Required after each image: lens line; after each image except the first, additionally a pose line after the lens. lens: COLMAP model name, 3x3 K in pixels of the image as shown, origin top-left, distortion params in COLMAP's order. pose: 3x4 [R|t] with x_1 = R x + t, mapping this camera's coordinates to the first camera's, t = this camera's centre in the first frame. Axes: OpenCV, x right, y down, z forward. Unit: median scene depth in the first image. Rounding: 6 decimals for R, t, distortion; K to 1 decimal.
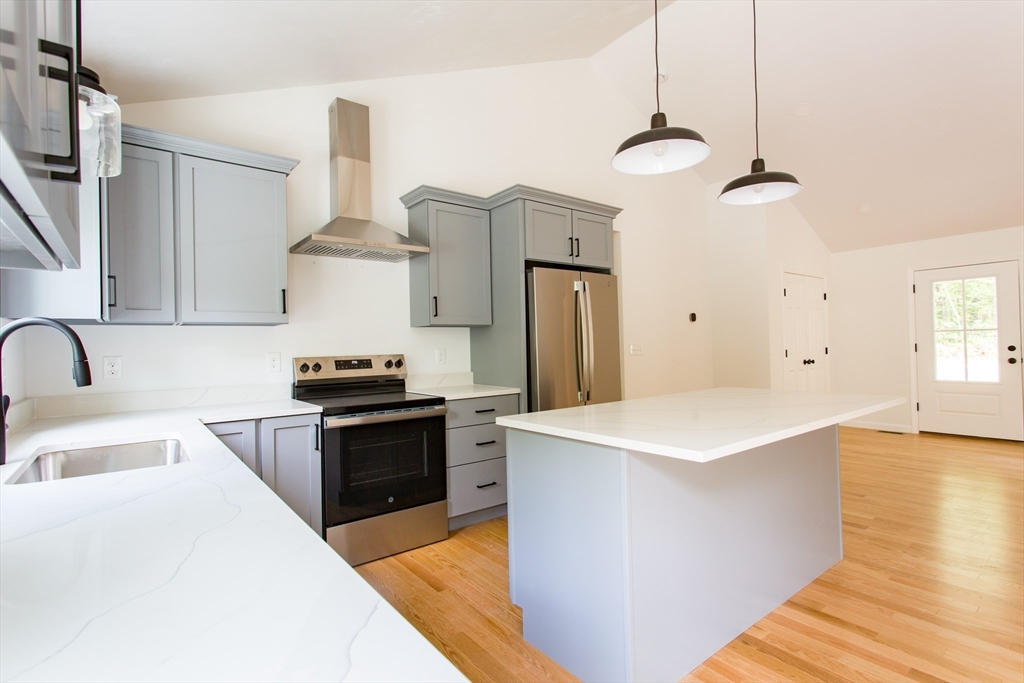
lens RADIAL K [[491.1, 0, 508.8], [0, 491.1, 340.3], [0, 0, 1]] dist [0.000463, 0.000841]
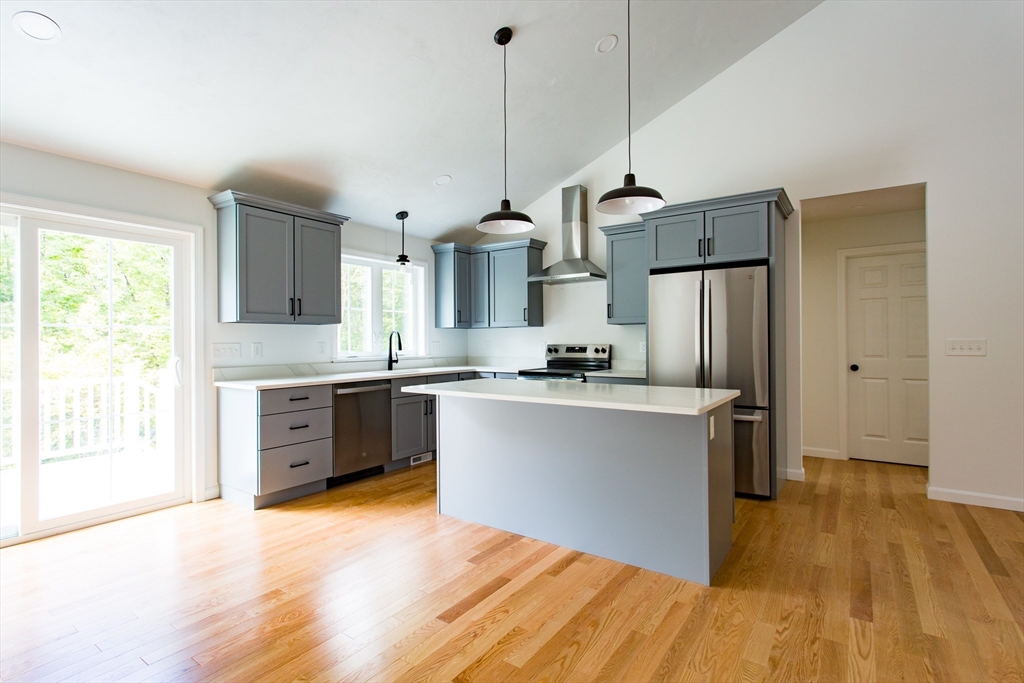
lens RADIAL K [[491.1, 0, 509.3], [0, 491.1, 339.5], [0, 0, 1]] dist [0.000463, 0.000841]
pose [[0.293426, 0.018190, -0.955809, 1.261129], [0.009892, 0.999708, 0.022062, -0.023961], [0.955931, -0.015928, 0.293160, 0.354095]]
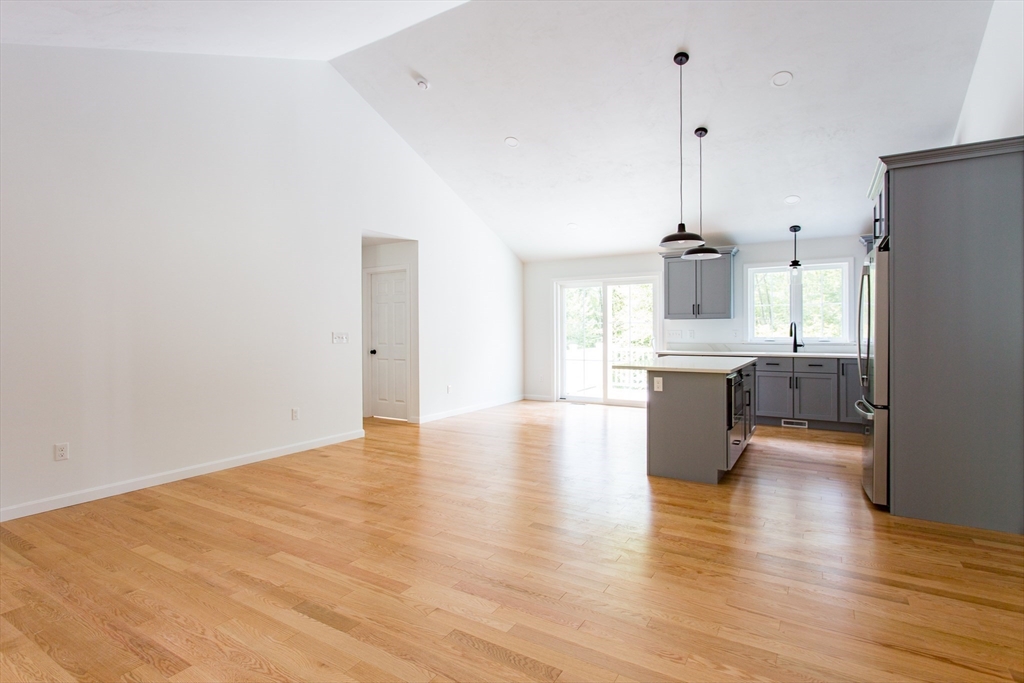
lens RADIAL K [[501.5, 0, 522.3], [0, 501.5, 330.4], [0, 0, 1]] dist [0.000518, 0.001337]
pose [[-0.929242, 0.026391, -0.368528, 1.424086], [0.029001, 0.999578, -0.001545, -0.010650], [0.368332, -0.012124, -0.929615, 2.049882]]
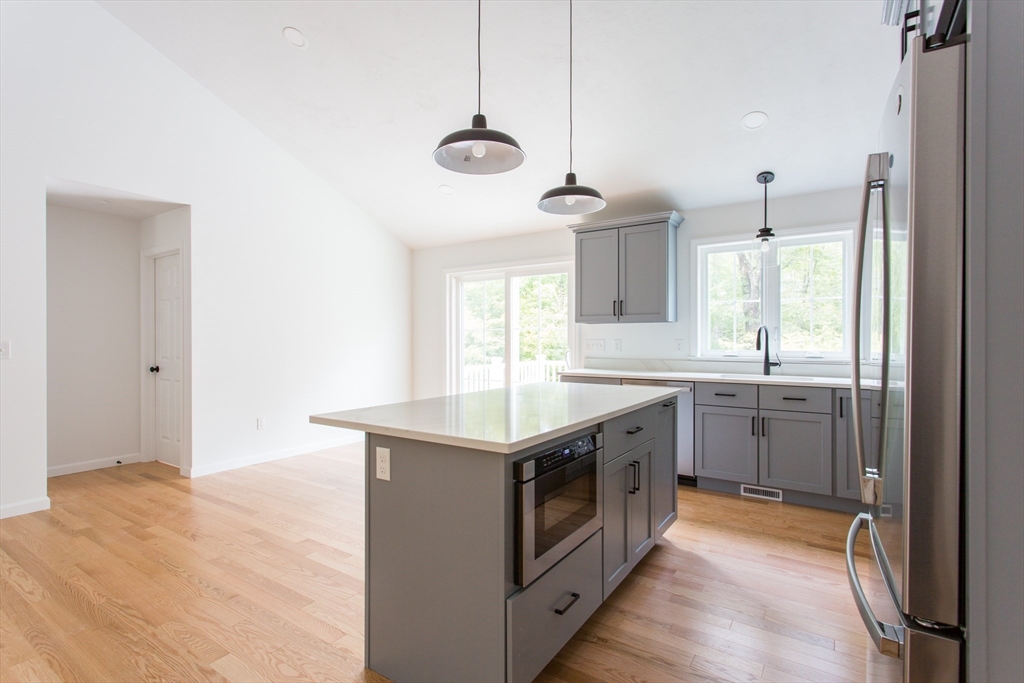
lens RADIAL K [[491.1, 0, 509.2], [0, 491.1, 338.8], [0, 0, 1]] dist [0.000463, 0.000841]
pose [[-0.947592, 0.023767, -0.318597, 0.620966], [0.026422, 0.999643, -0.004015, 0.003110], [0.318388, -0.012223, -0.947882, 1.515051]]
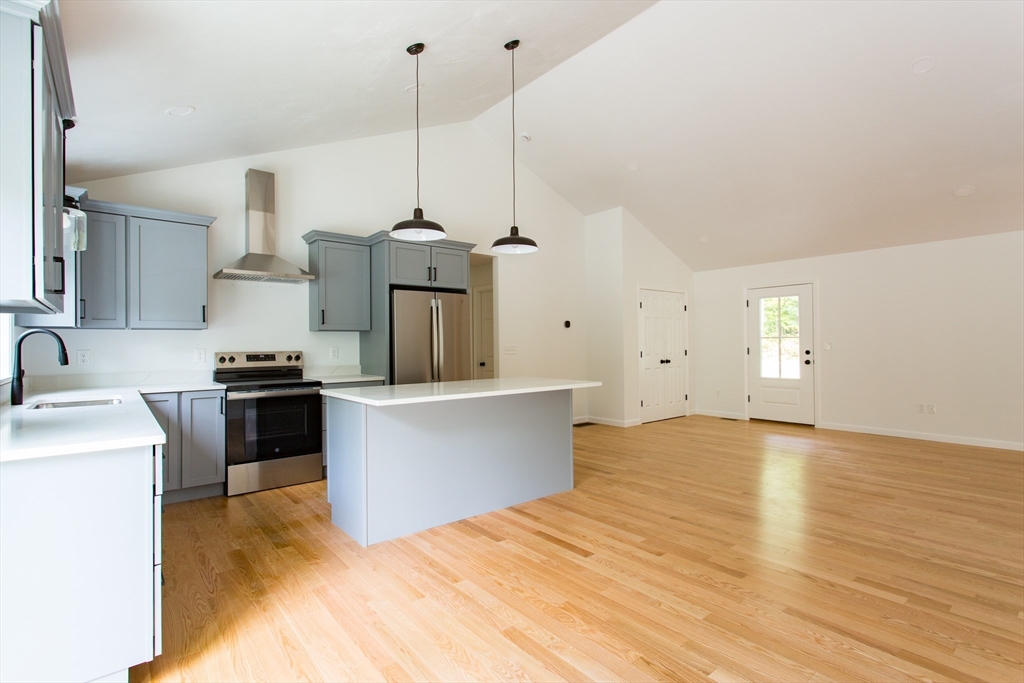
lens RADIAL K [[491.1, 0, 510.6], [0, 491.1, 339.6], [0, 0, 1]] dist [0.000463, 0.000841]
pose [[0.999562, 0.013197, 0.026479, 0.391436], [-0.013242, 0.999911, 0.001552, -0.015437], [-0.026457, -0.001902, 0.999648, -0.457677]]
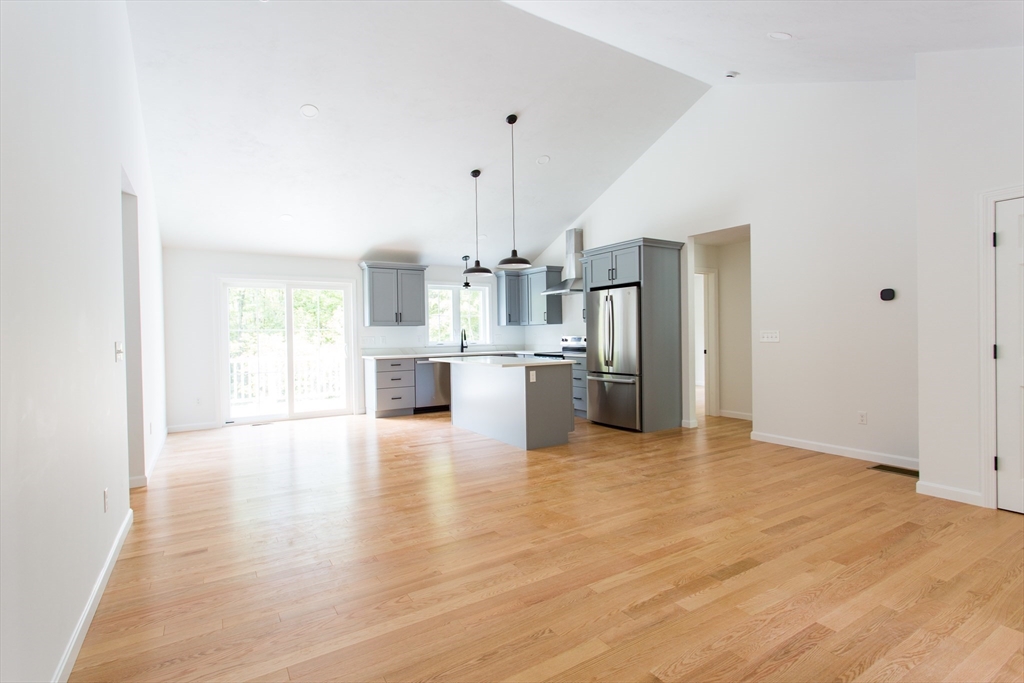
lens RADIAL K [[491.1, 0, 508.9], [0, 491.1, 340.4], [0, 0, 1]] dist [0.000463, 0.000841]
pose [[-0.101906, 0.036258, -0.994133, 2.267879], [0.028367, 0.999035, 0.033529, -0.038568], [0.994389, -0.024784, -0.102837, 1.010196]]
